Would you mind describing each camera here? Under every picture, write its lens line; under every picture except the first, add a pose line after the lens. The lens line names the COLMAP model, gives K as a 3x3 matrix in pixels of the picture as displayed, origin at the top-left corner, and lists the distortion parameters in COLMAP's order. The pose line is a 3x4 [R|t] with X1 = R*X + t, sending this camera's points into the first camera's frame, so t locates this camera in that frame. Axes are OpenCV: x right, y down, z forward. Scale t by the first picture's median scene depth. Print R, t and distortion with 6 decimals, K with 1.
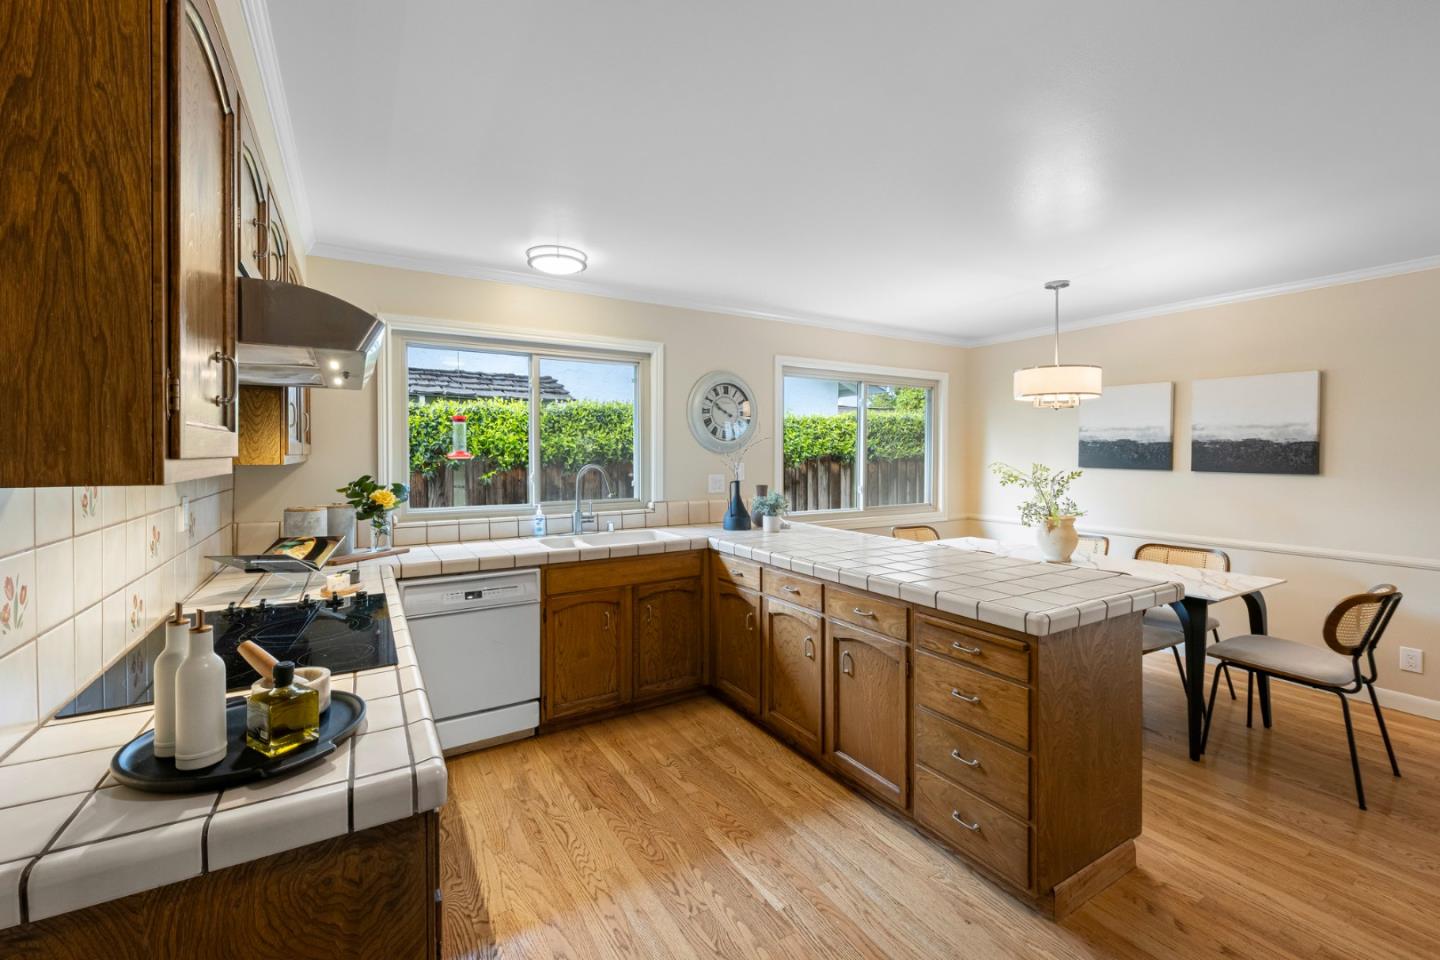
lens RADIAL K [[607.4, 0, 721.3], [0, 607.4, 445.0], [0, 0, 1]] dist [0.000683, 0.000096]
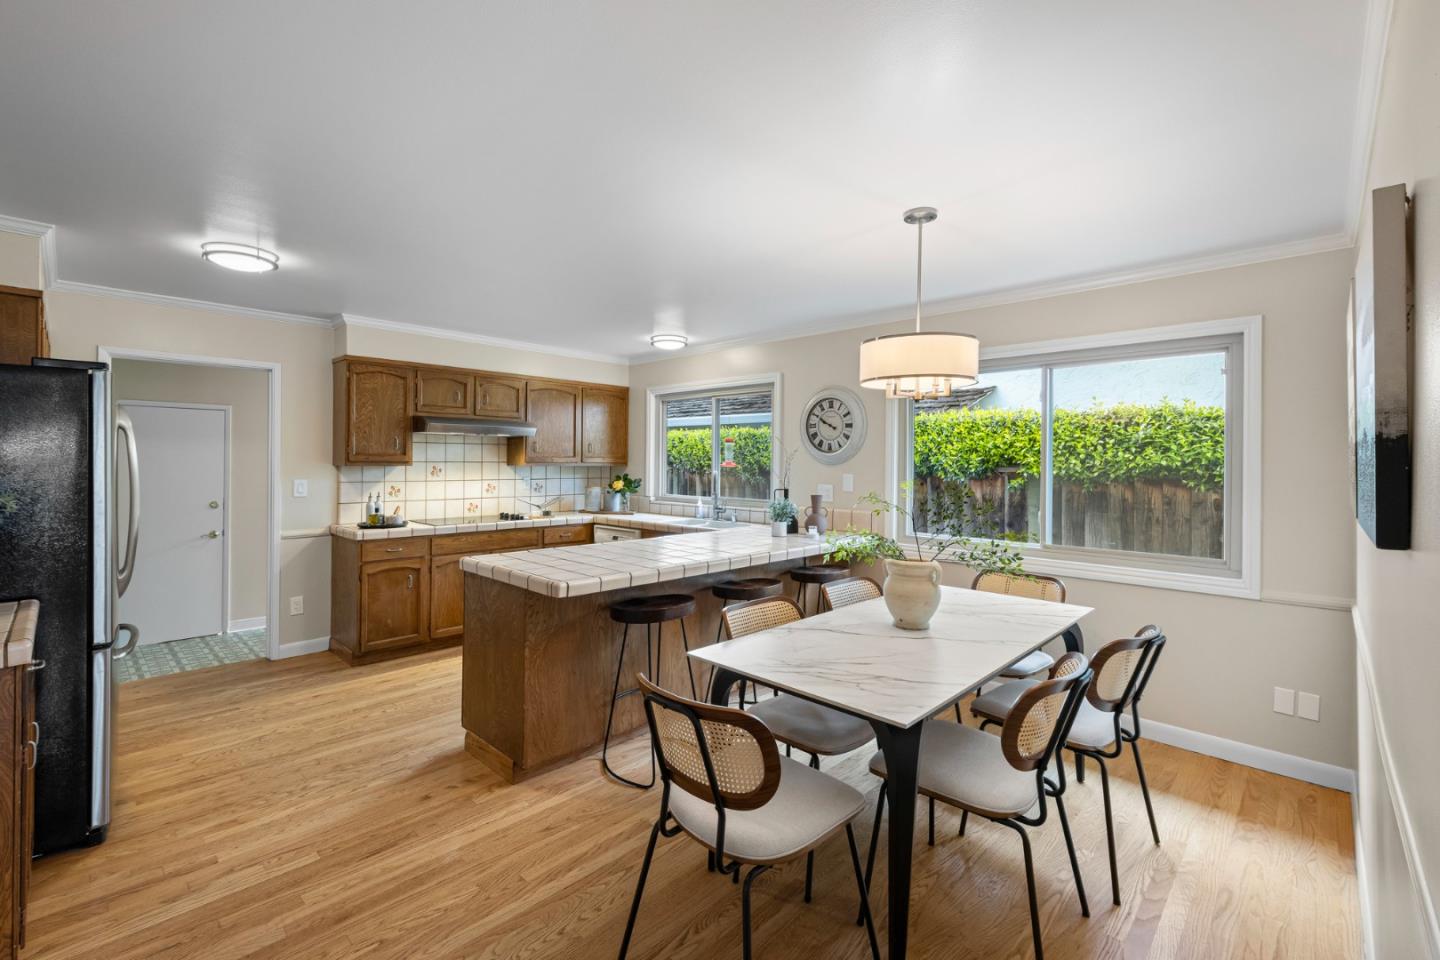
lens RADIAL K [[655.3, 0, 724.0], [0, 655.3, 453.3], [0, 0, 1]] dist [-0.000314, 0.000129]
pose [[0.259223, -0.011863, -0.965745, 1.058989], [-0.005533, 0.999890, -0.013767, 0.010515], [0.965802, 0.008912, 0.259129, 0.533987]]
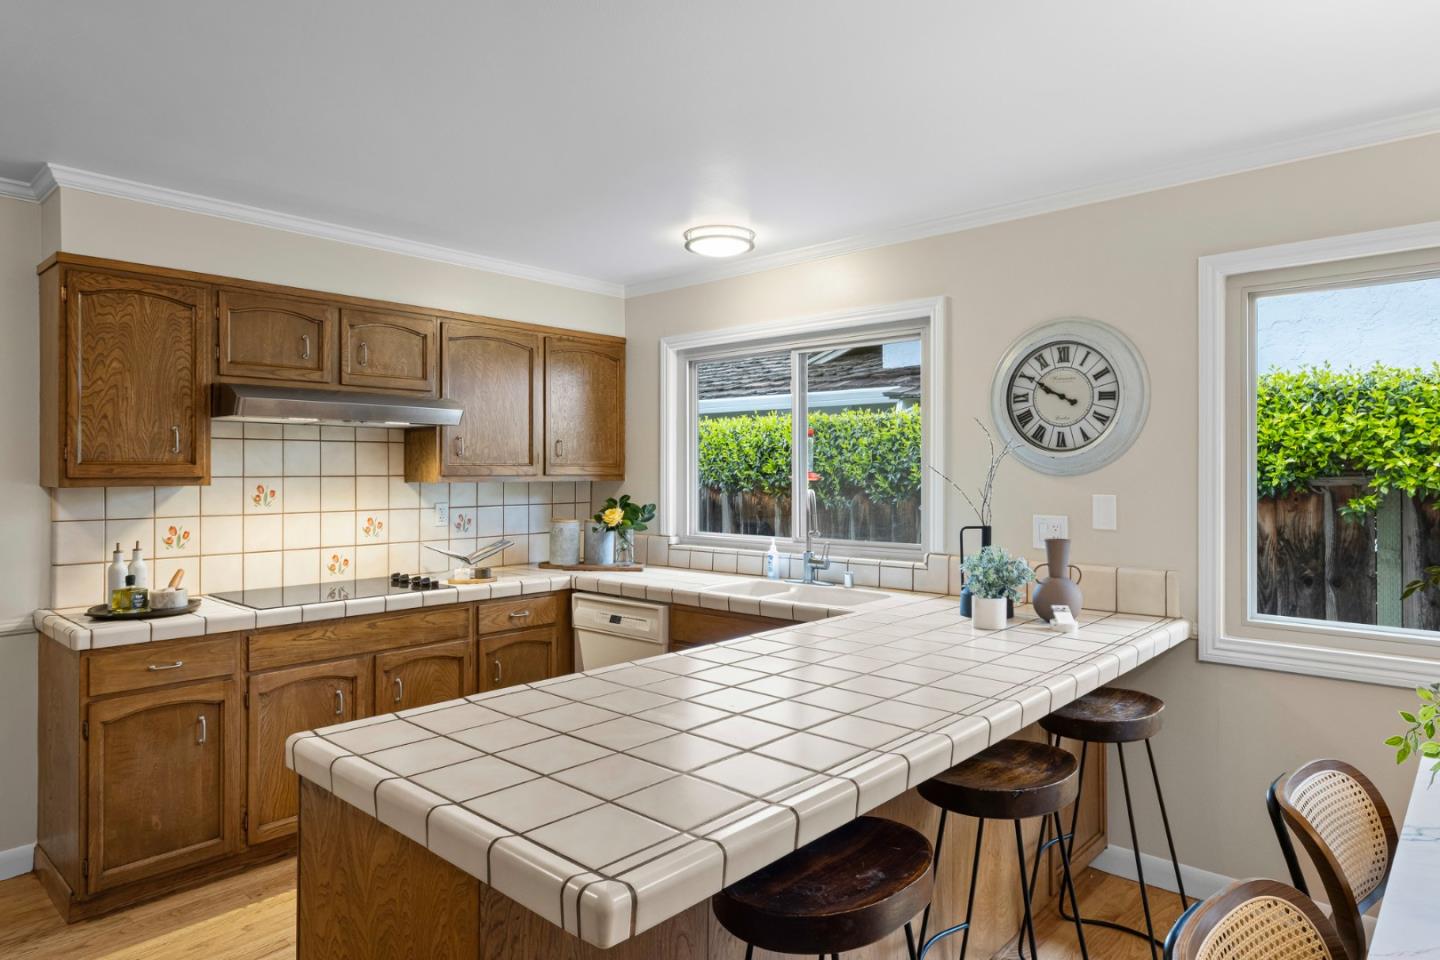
lens RADIAL K [[871.3, 0, 720.5], [0, 871.3, 459.6], [0, 0, 1]] dist [0.000745, 0.000689]
pose [[0.292408, -0.014704, -0.956181, 0.641124], [0.003529, 0.999892, -0.014297, 0.009691], [0.956287, 0.000806, 0.292428, 0.503522]]
